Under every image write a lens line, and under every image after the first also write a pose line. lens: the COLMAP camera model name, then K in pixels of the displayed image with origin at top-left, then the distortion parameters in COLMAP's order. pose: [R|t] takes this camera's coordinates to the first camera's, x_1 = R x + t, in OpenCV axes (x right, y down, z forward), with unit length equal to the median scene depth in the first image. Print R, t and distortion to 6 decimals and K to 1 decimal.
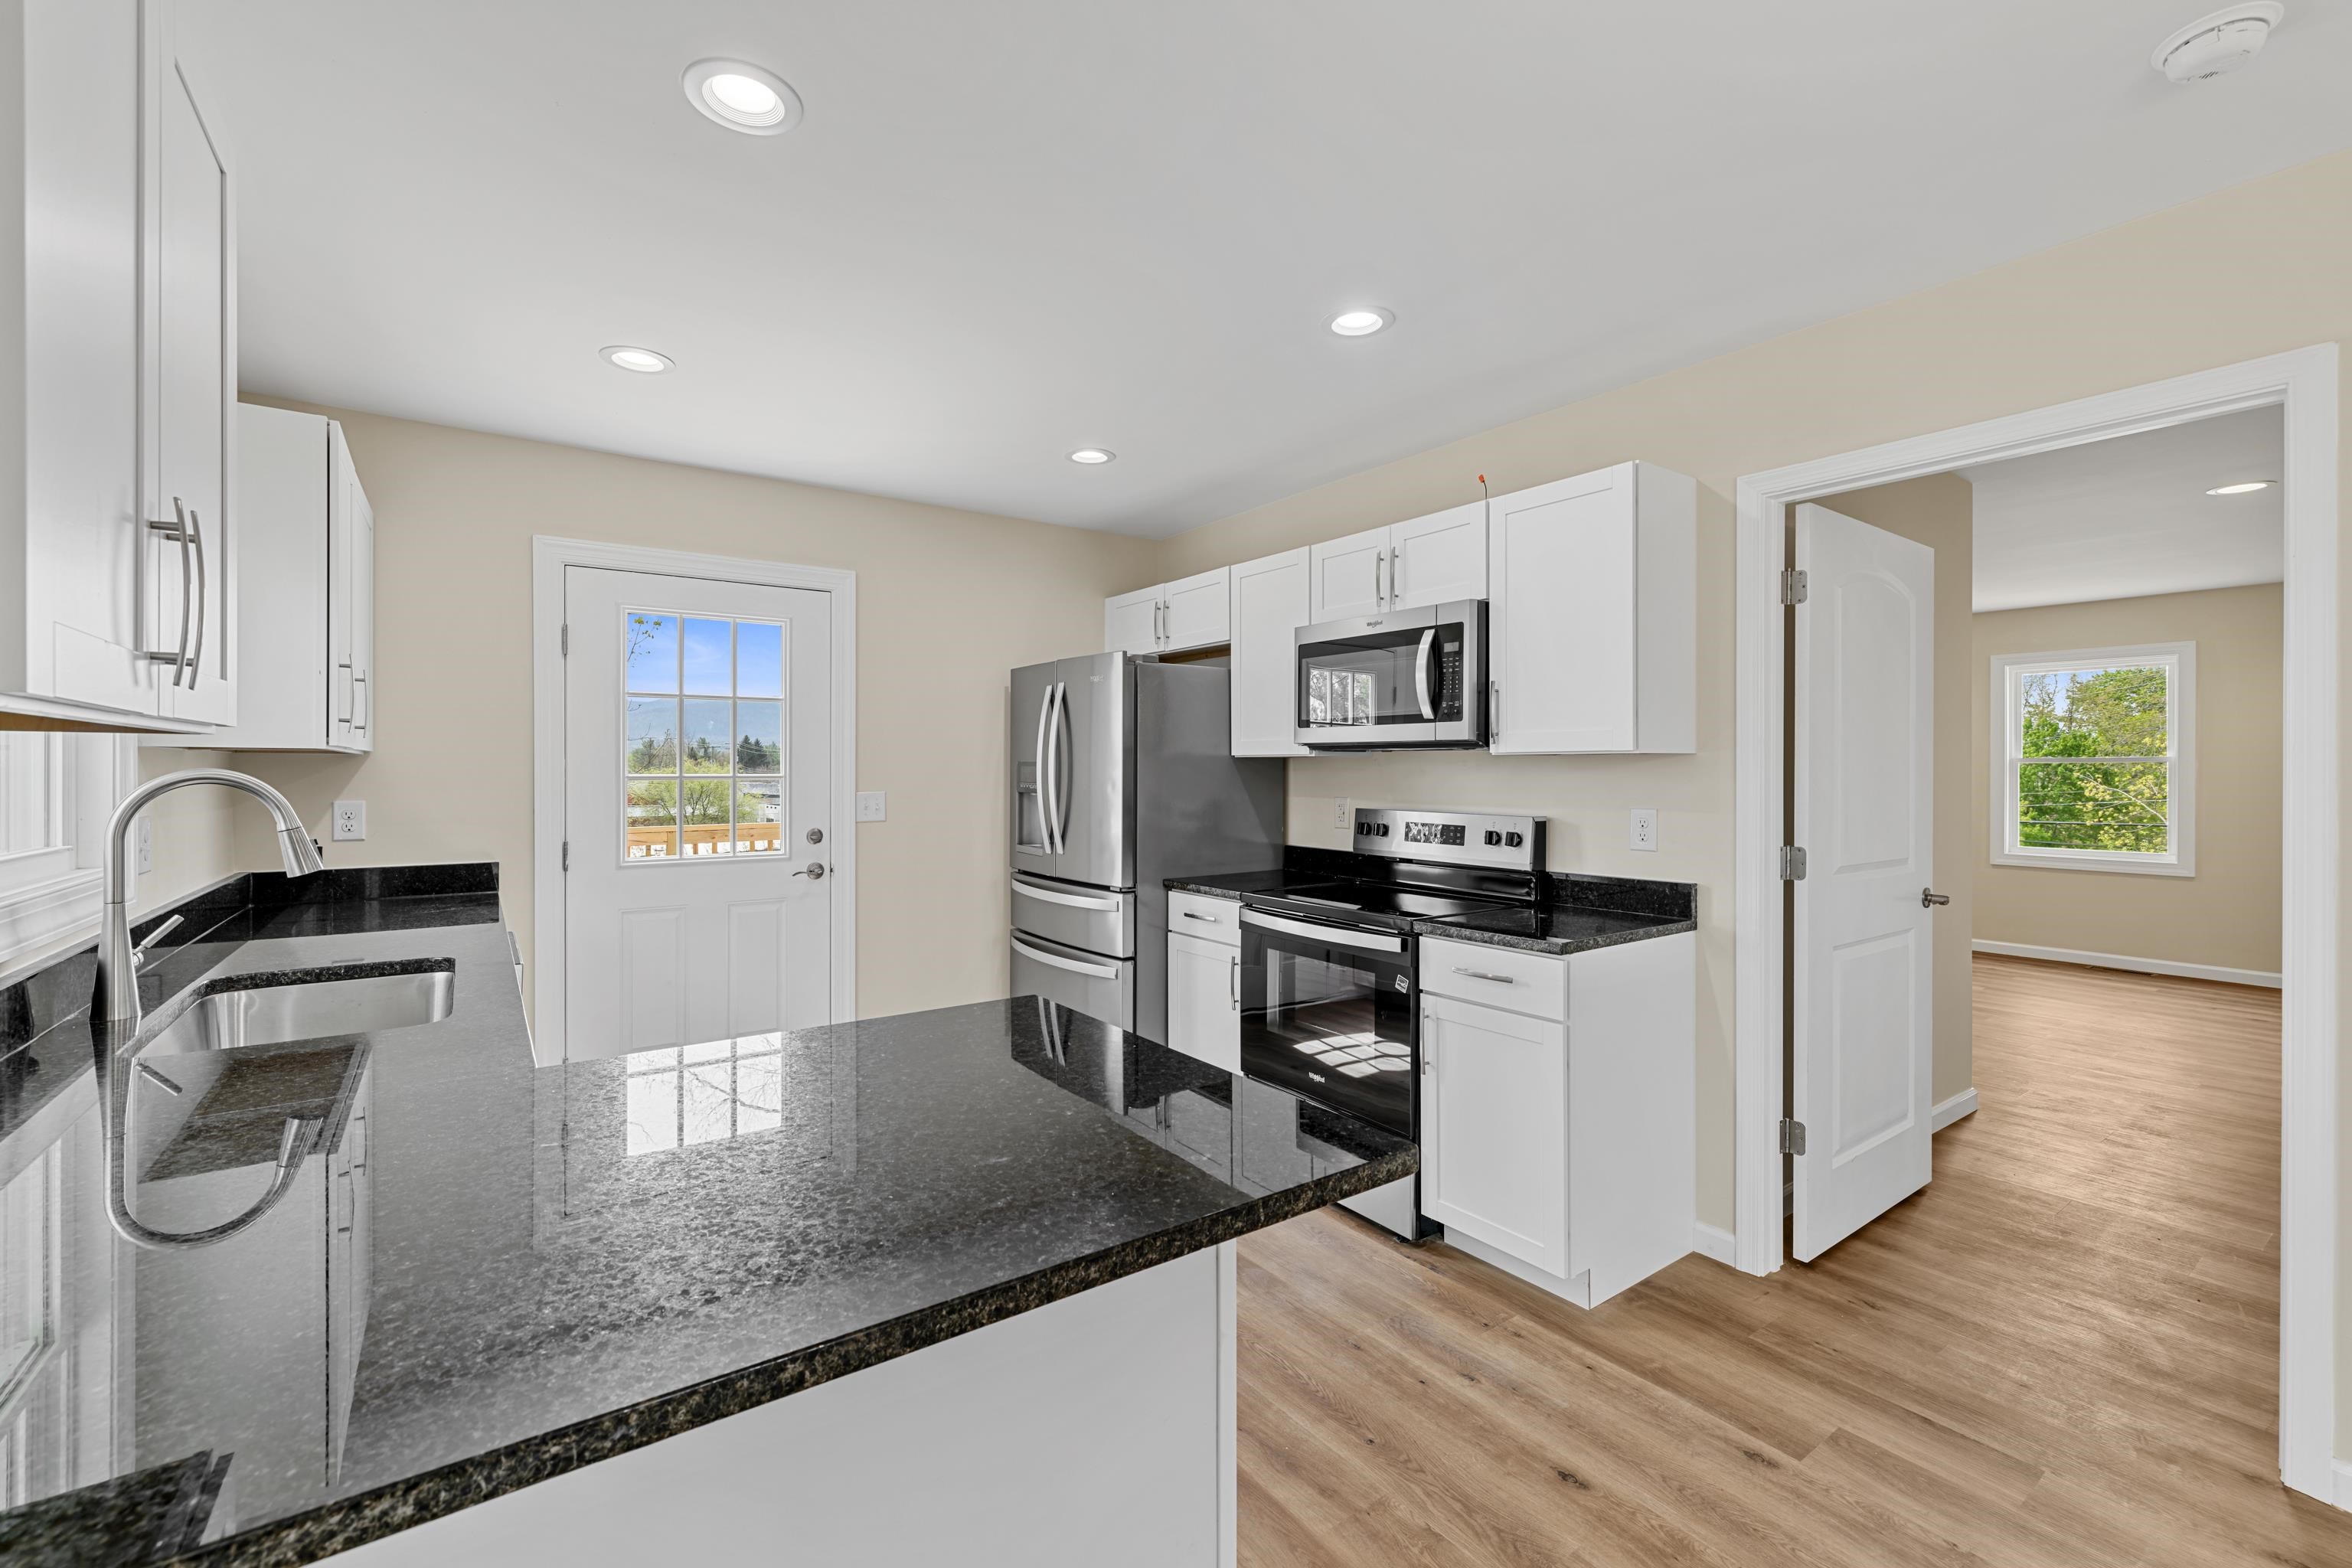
lens RADIAL K [[980.5, 0, 1166.9], [0, 980.5, 784.4], [0, 0, 1]] dist [0.004188, -0.000503]
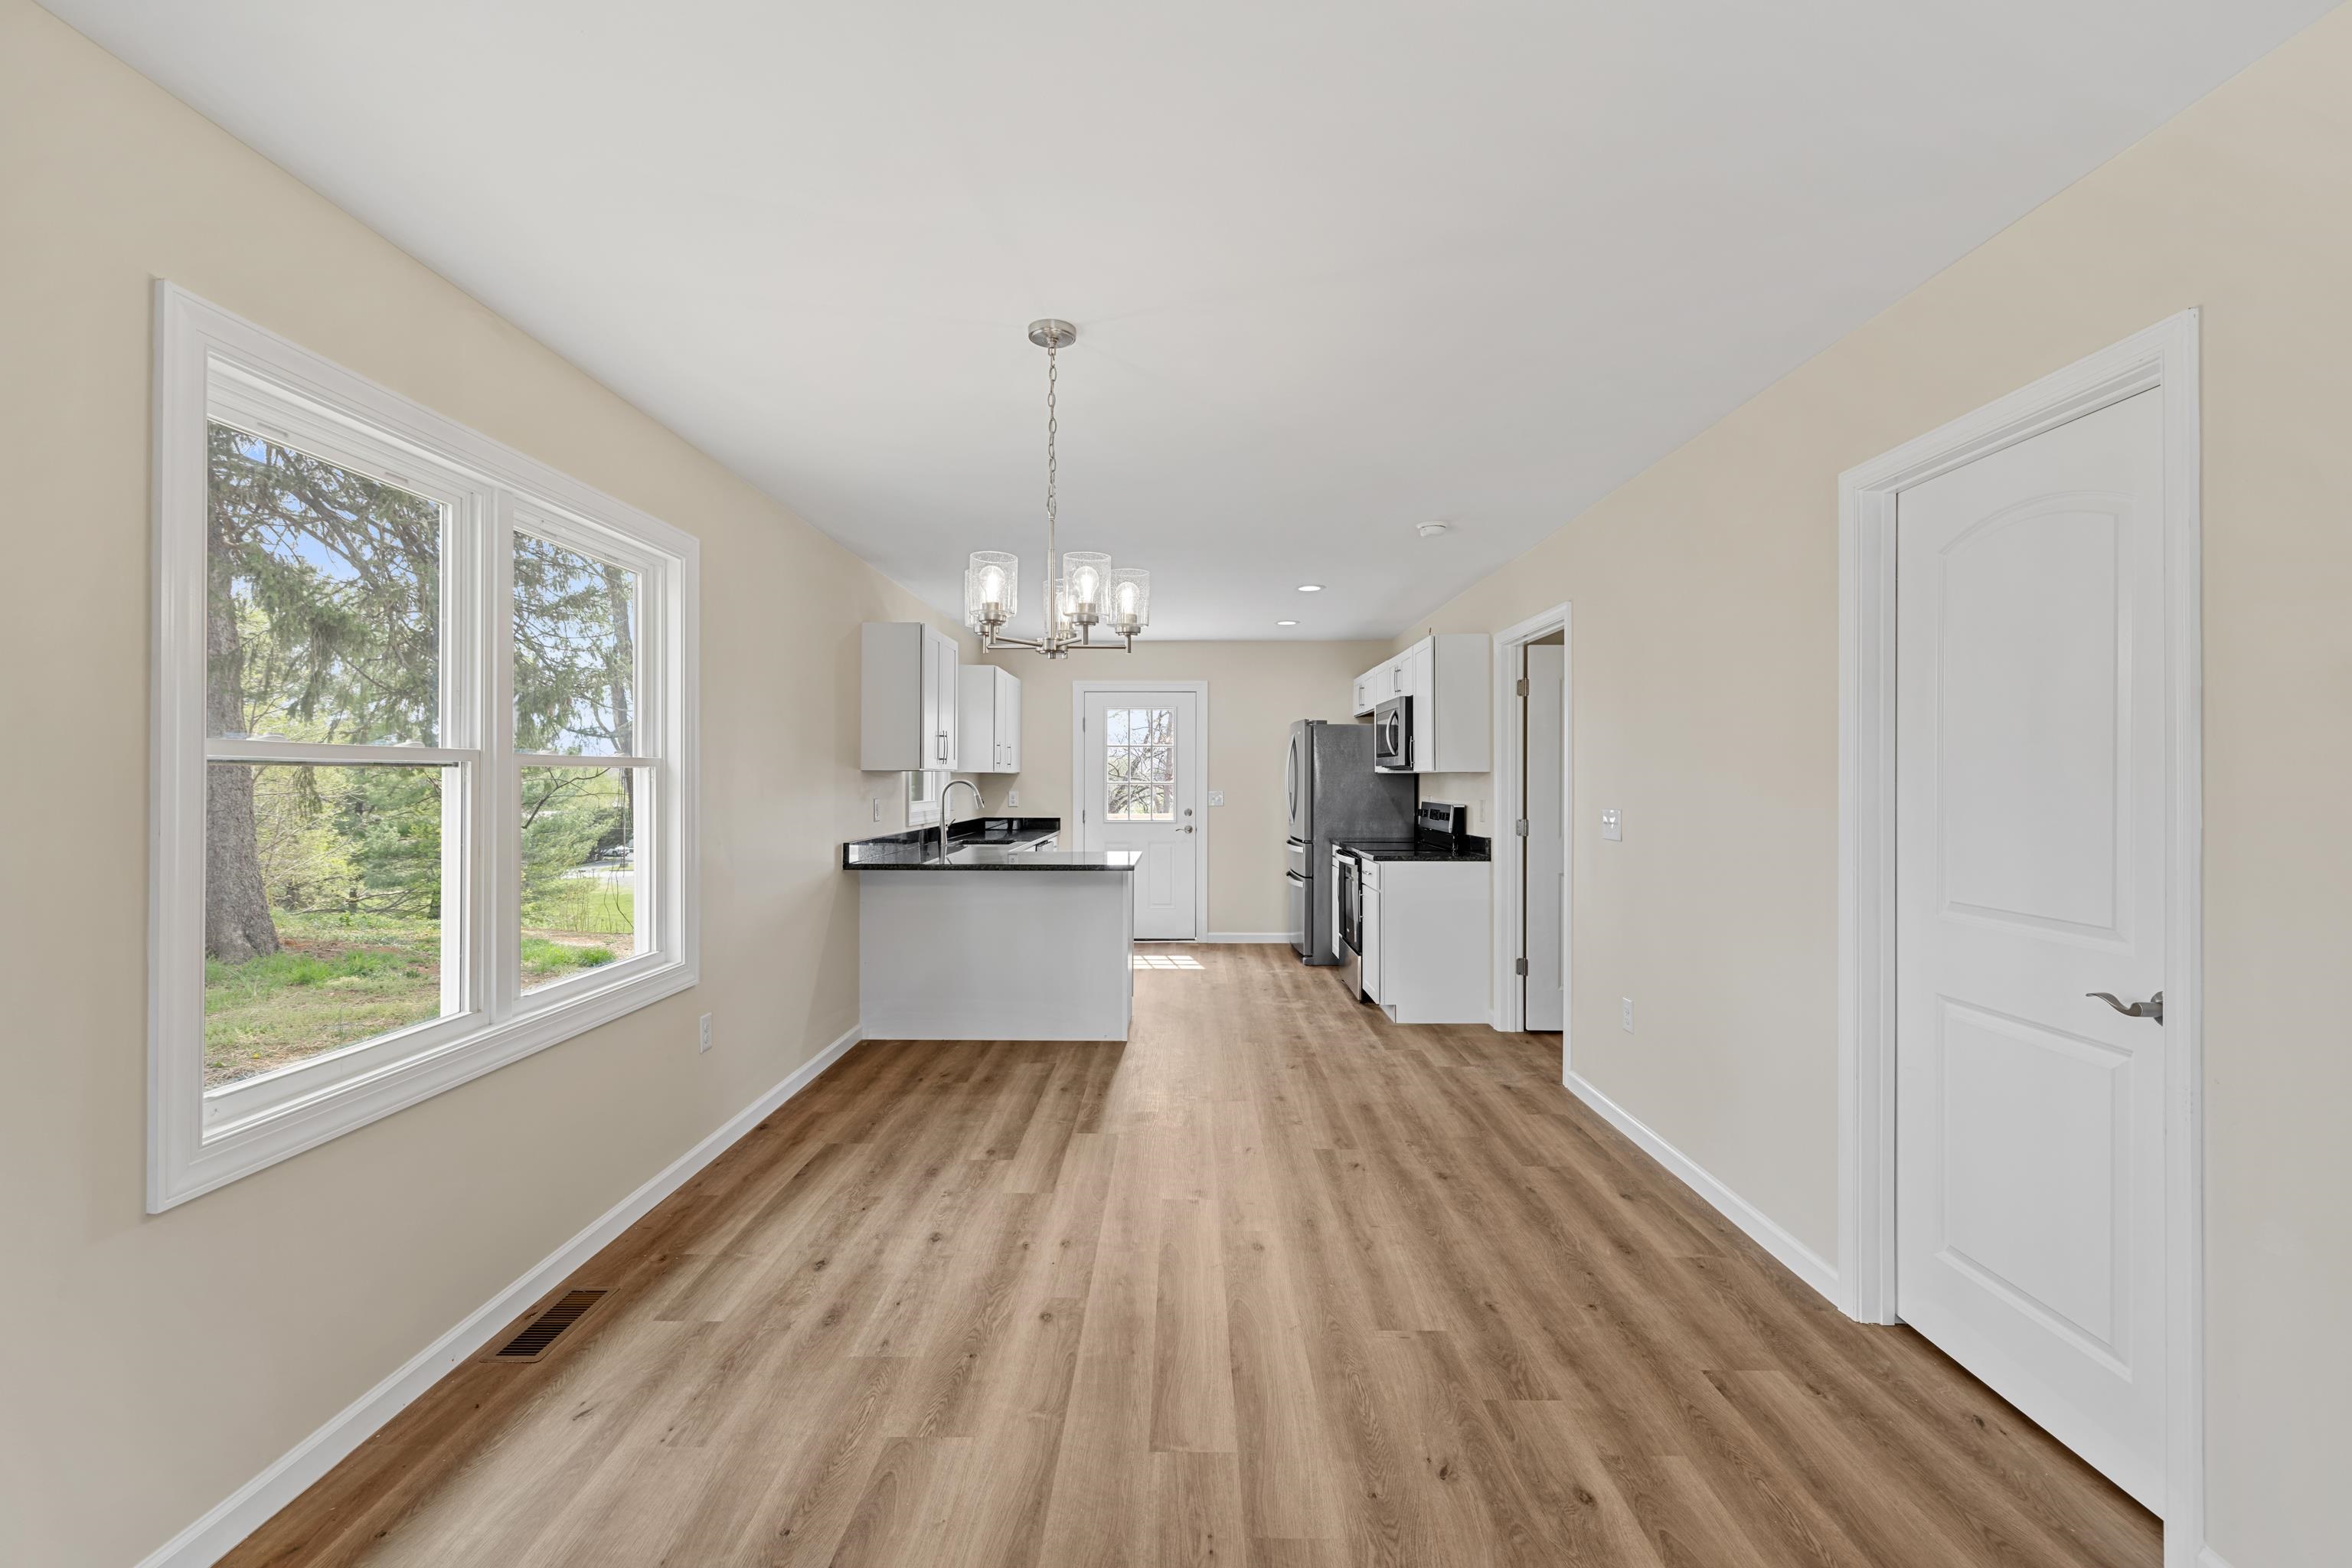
lens RADIAL K [[1001.2, 0, 1176.9], [0, 1001.2, 777.9], [0, 0, 1]] dist [0.005568, 0.000281]
pose [[0.813761, -0.000117, -0.581200, 1.066913], [-0.005176, 0.999959, -0.007449, -0.002928], [0.581177, 0.009070, 0.813727, -0.908599]]
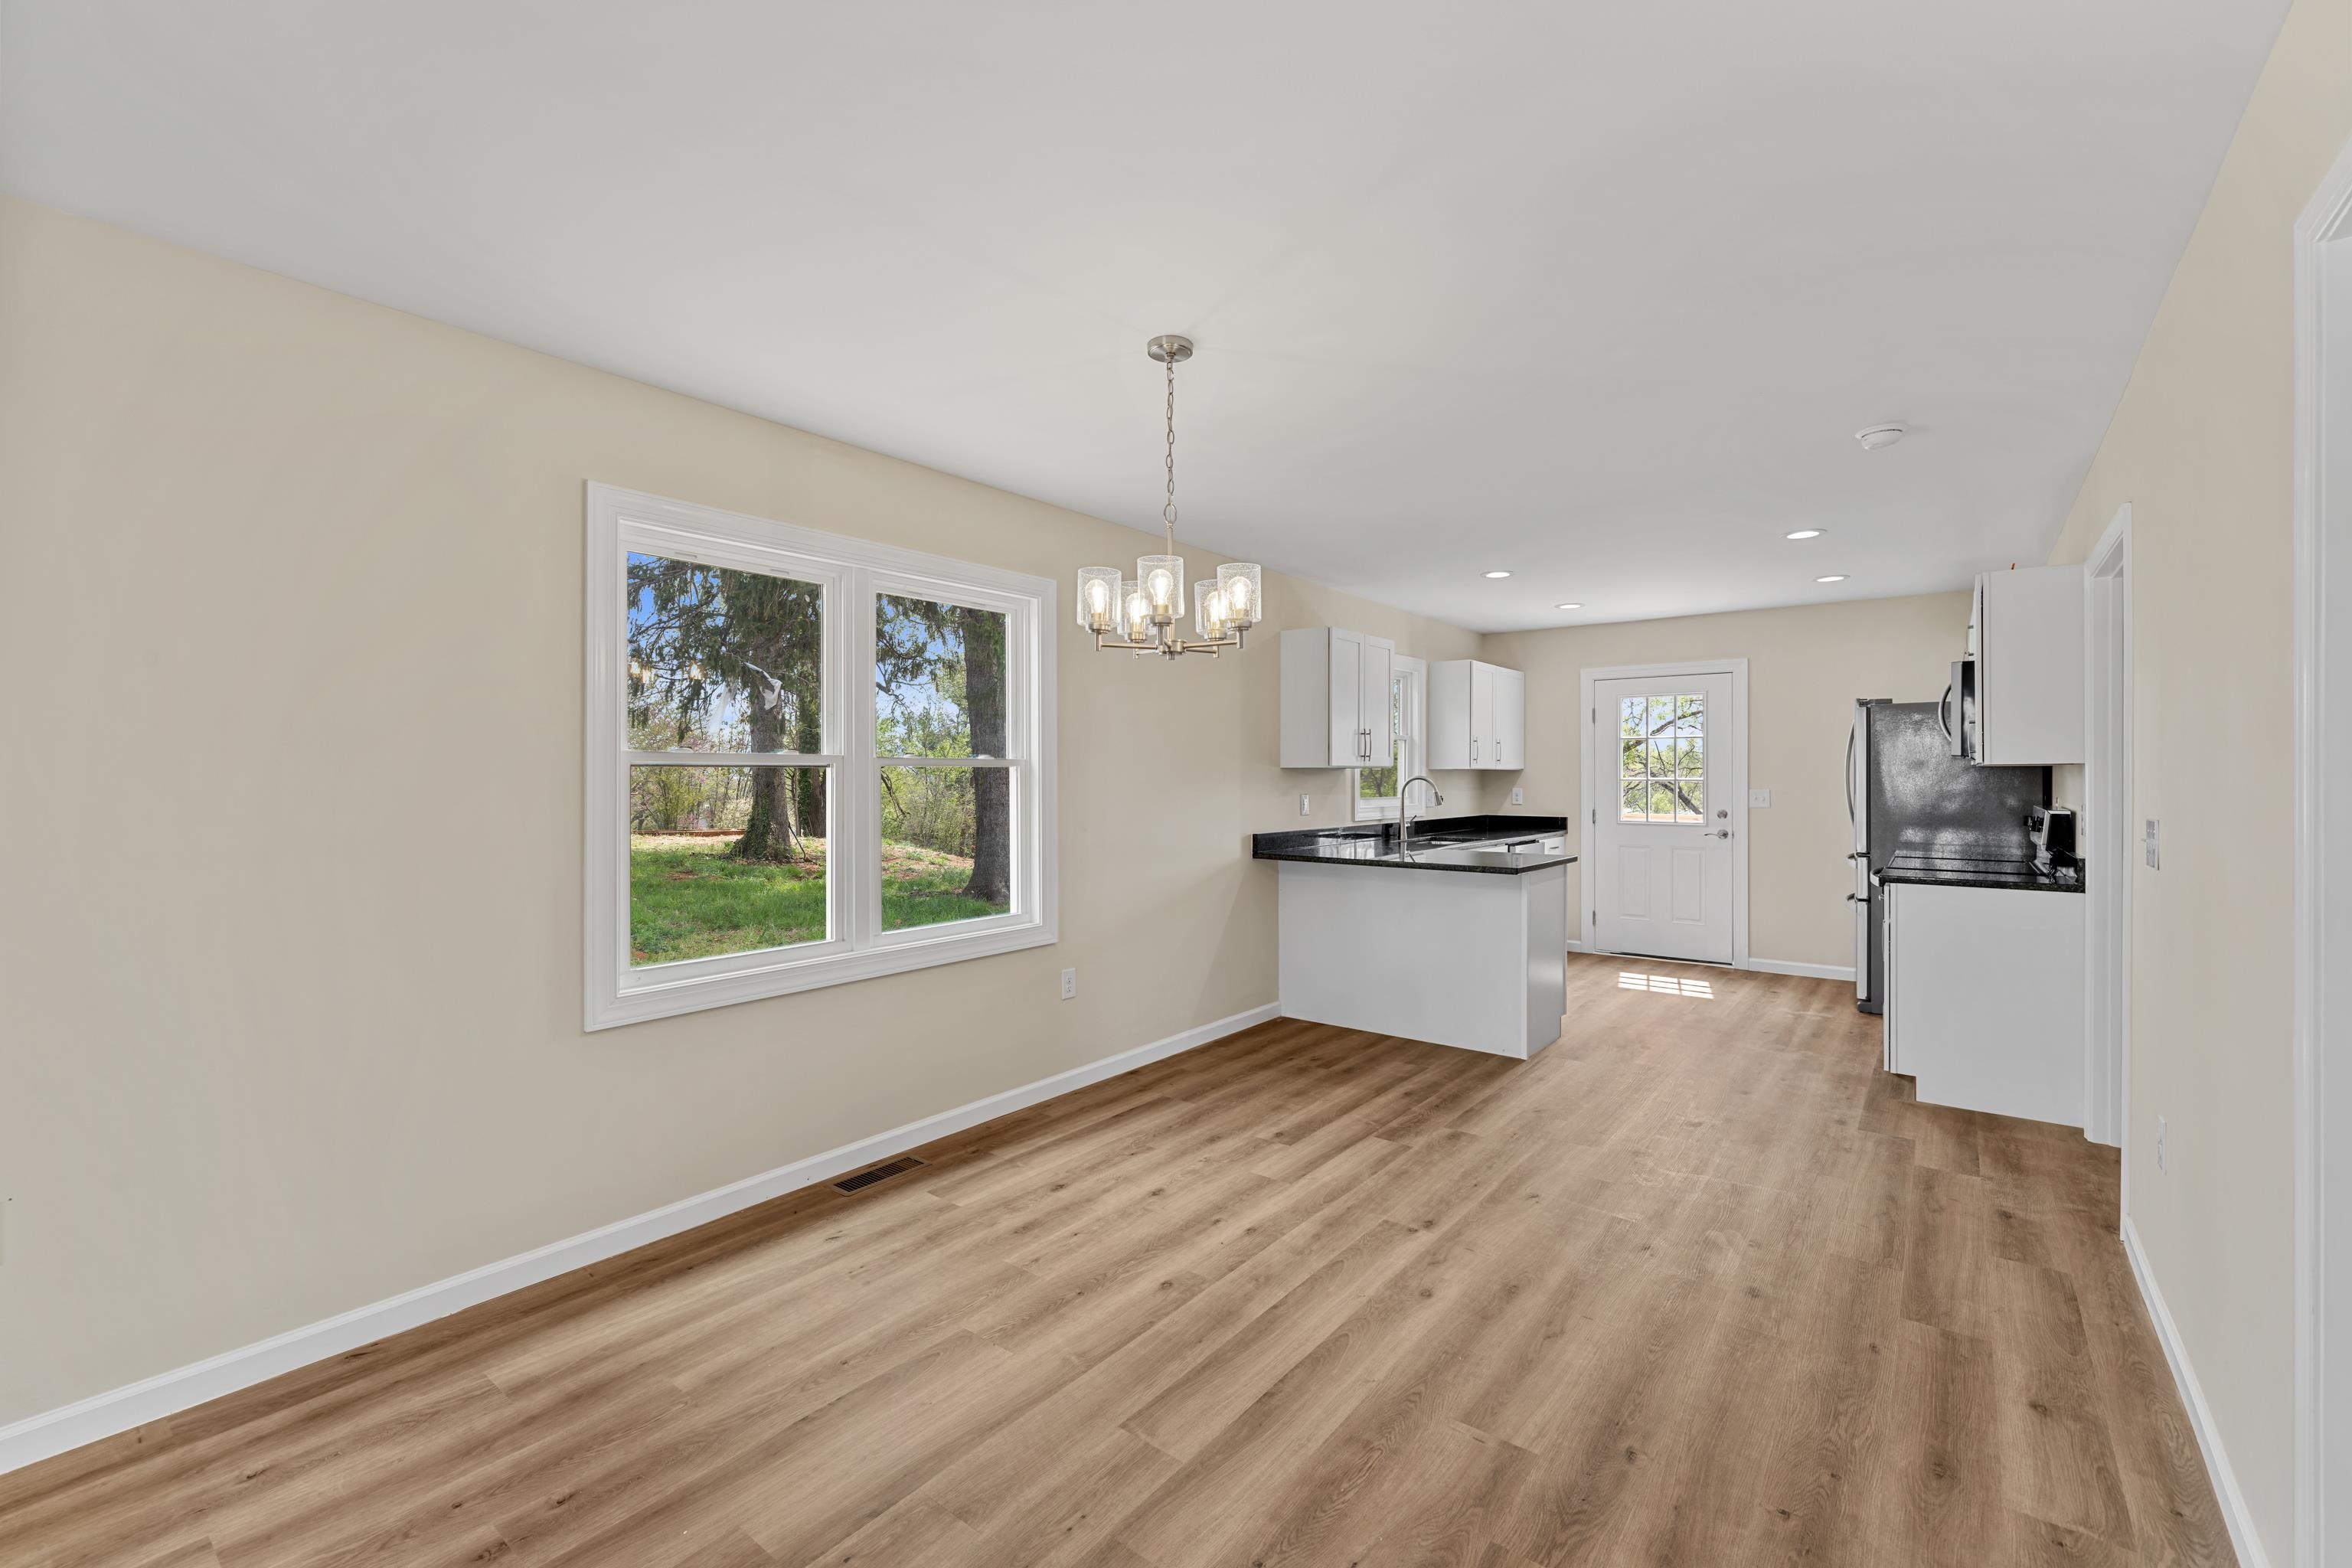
lens RADIAL K [[980.5, 0, 1187.3], [0, 980.5, 779.4], [0, 0, 1]] dist [0.004188, -0.000503]
pose [[0.293017, 0.001749, -0.956106, 1.316041], [-0.005771, 0.999983, 0.000060, -0.003723], [0.956090, 0.005500, 0.293022, -0.533750]]
